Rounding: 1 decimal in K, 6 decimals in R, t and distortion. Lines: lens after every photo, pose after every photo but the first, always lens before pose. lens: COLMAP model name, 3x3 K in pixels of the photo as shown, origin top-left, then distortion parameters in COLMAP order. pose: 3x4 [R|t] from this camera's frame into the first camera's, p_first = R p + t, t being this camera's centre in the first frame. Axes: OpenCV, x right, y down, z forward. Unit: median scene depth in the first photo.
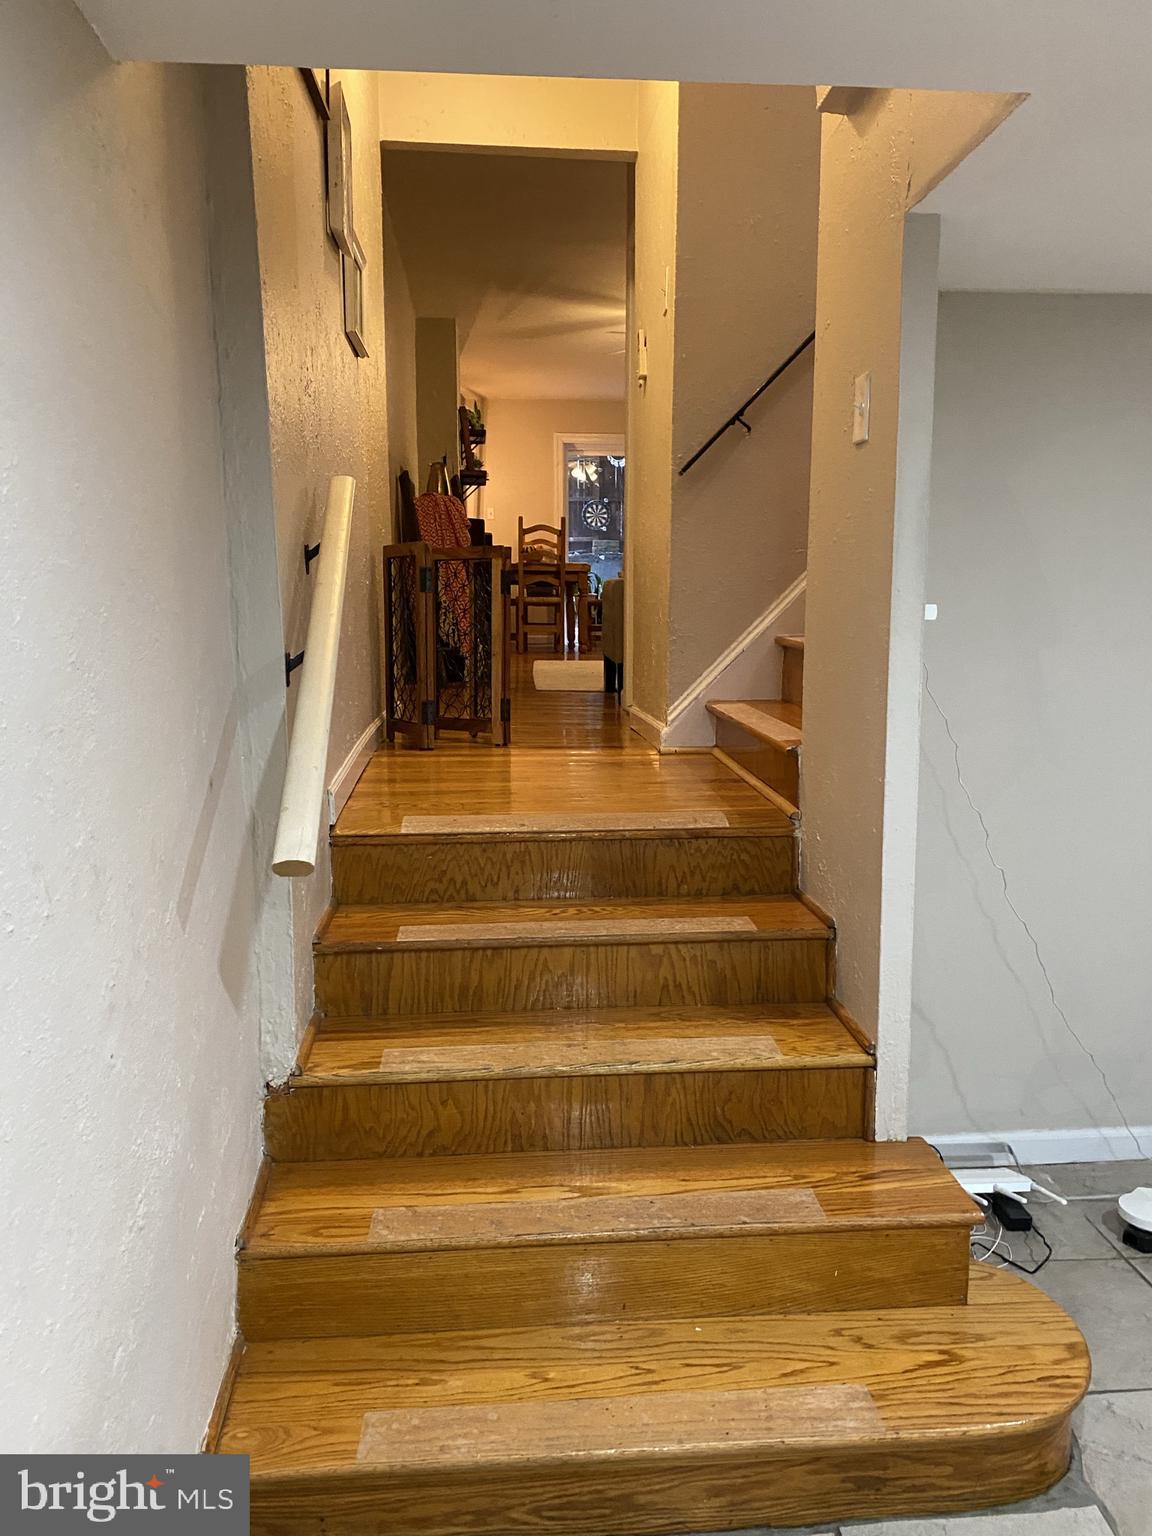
lens RADIAL K [[1157.2, 0, 576.0], [0, 1157.2, 768.0], [0, 0, 1]] dist [-0.004727, -0.008331]
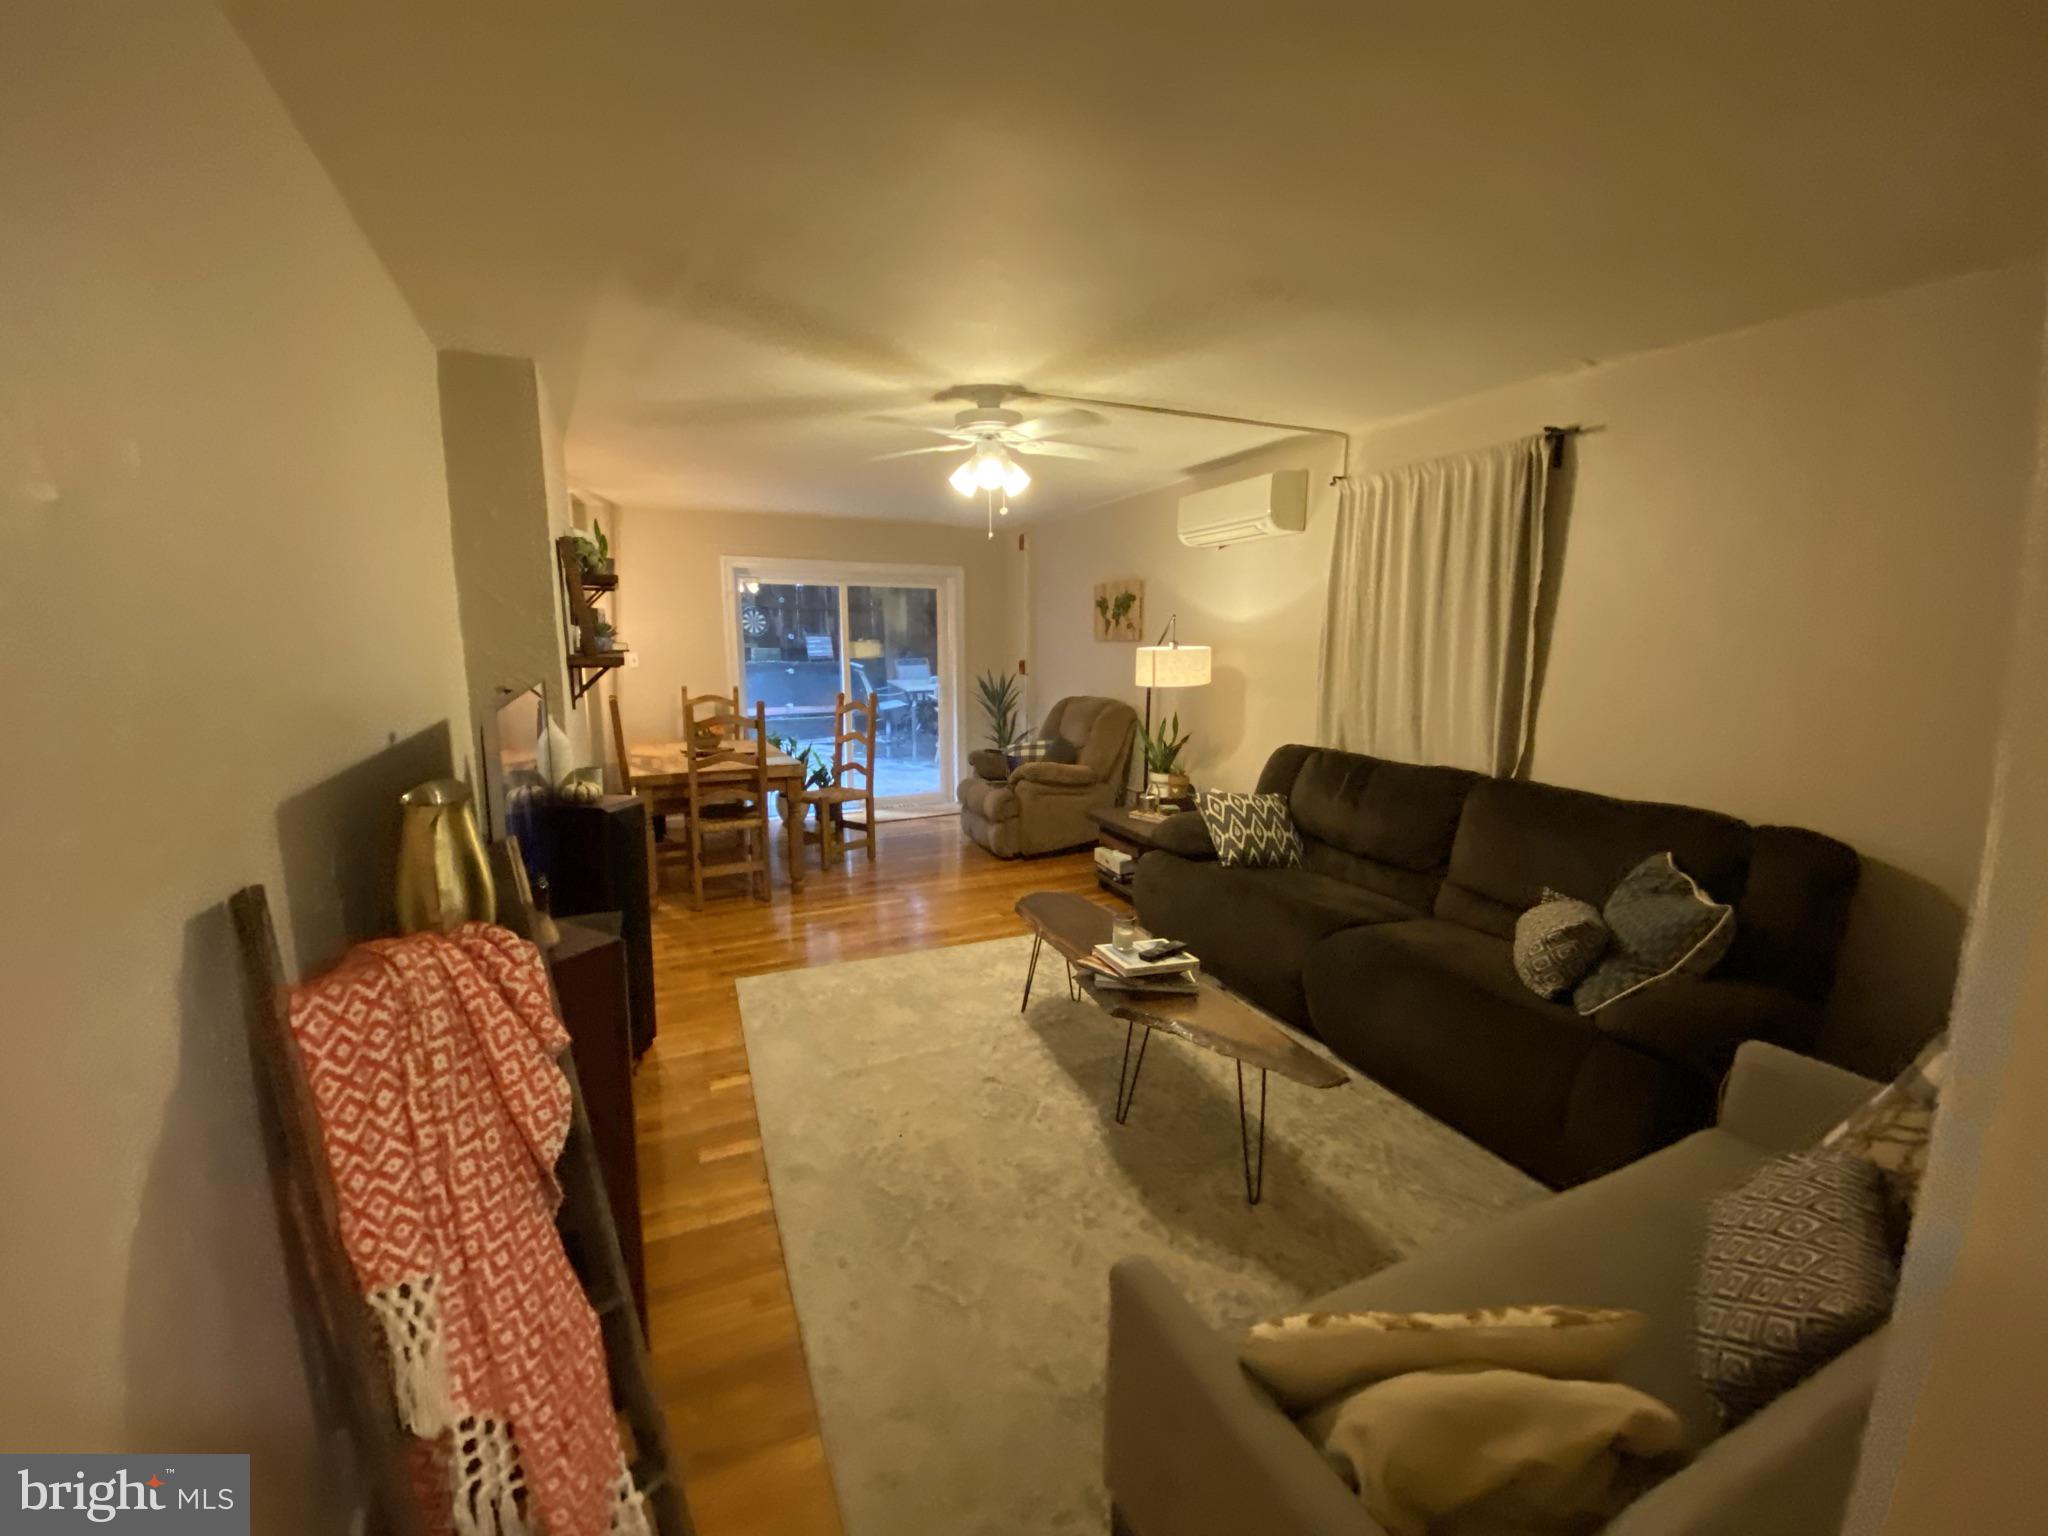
lens RADIAL K [[809.0, 0, 1014.7], [0, 809.0, 766.5], [0, 0, 1]] dist [0.016874, -0.000040]
pose [[0.936102, -0.059717, 0.346622, -0.036065], [0.055067, 0.998212, 0.023260, -0.180515], [-0.347391, -0.002687, 0.937717, 0.511699]]
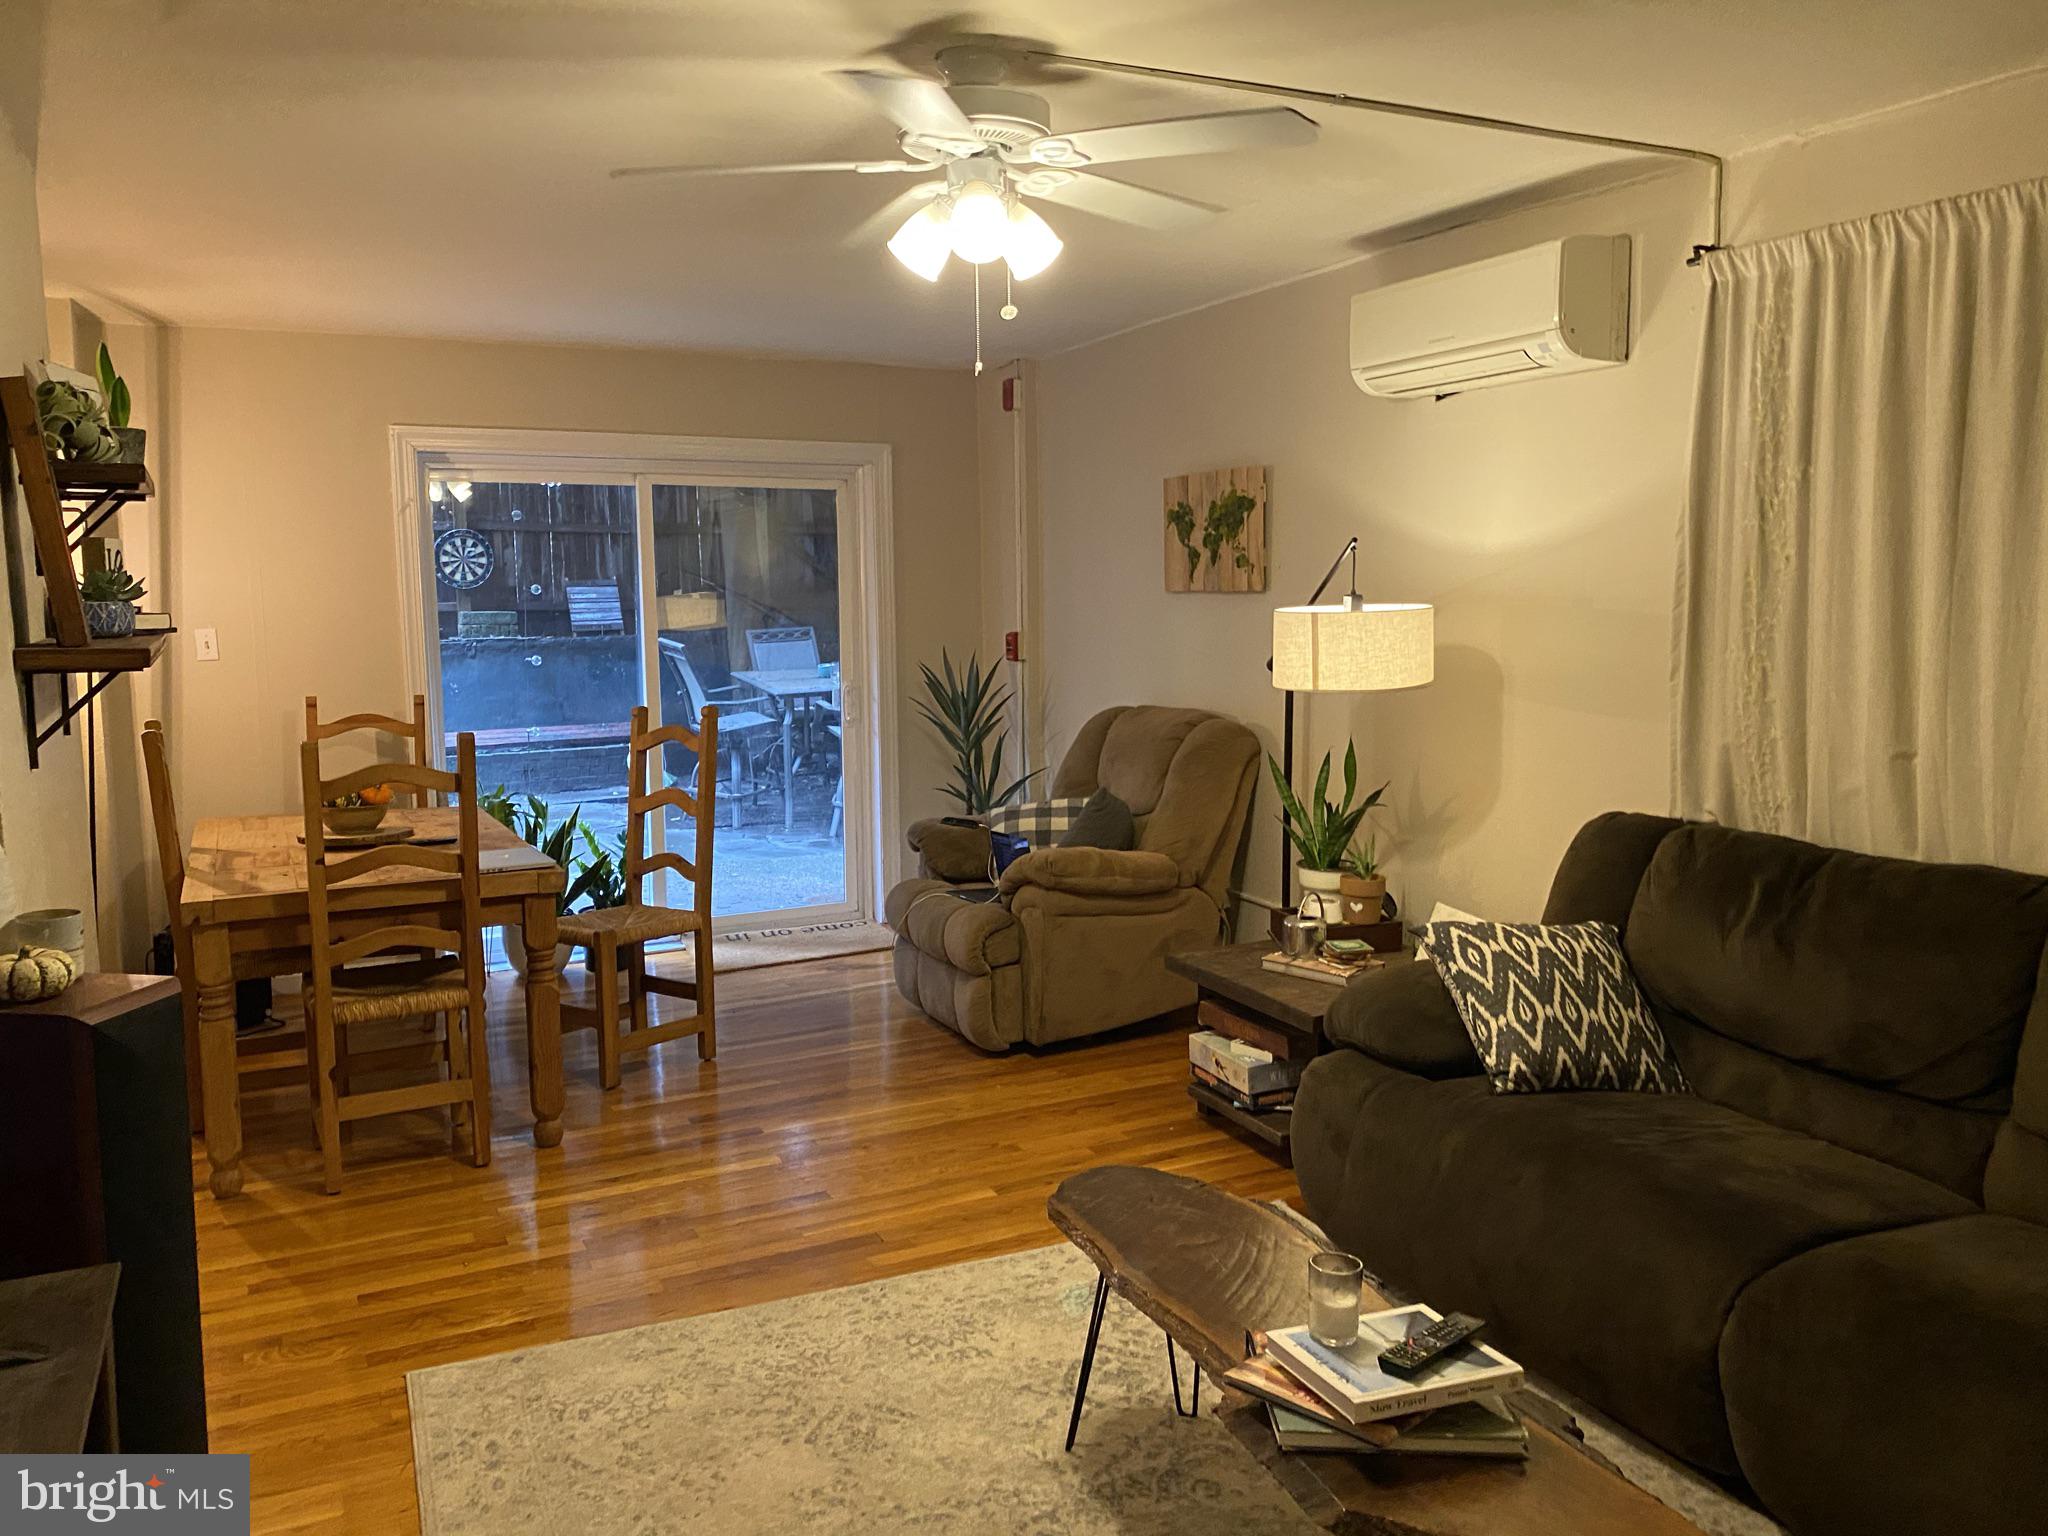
lens RADIAL K [[1542.9, 0, 1023.1], [0, 1542.9, 756.2], [0, 0, 1]] dist [-0.004727, -0.008331]
pose [[0.922945, -0.057508, 0.380611, -0.028999], [0.070109, 0.997352, -0.019312, -0.190529], [-0.378493, 0.044508, 0.924534, 0.564538]]
